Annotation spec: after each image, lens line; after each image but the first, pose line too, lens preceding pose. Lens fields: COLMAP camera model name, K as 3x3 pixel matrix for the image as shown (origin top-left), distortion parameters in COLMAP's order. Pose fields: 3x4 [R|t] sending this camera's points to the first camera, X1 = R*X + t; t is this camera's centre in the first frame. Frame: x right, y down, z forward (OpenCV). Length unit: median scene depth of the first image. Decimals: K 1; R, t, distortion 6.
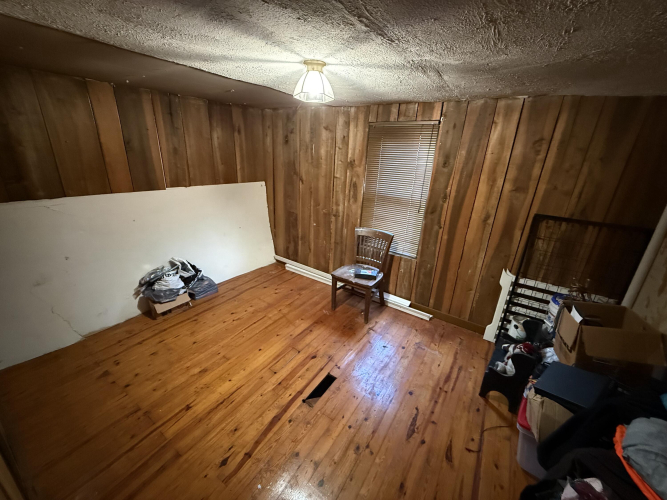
lens RADIAL K [[264.6, 0, 331.4], [0, 264.6, 247.9], [0, 0, 1]] dist [0.000625, -0.000227]
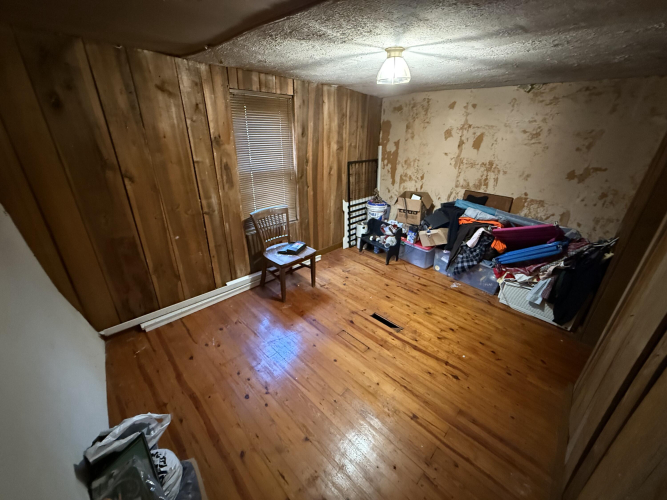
lens RADIAL K [[264.6, 0, 331.4], [0, 264.6, 247.9], [0, 0, 1]] dist [0.000625, -0.000227]
pose [[0.188786, -0.437657, 0.879100, -0.829770], [0.325568, 0.872463, 0.364437, -0.257736], [-0.926480, 0.217406, 0.307196, 0.609507]]
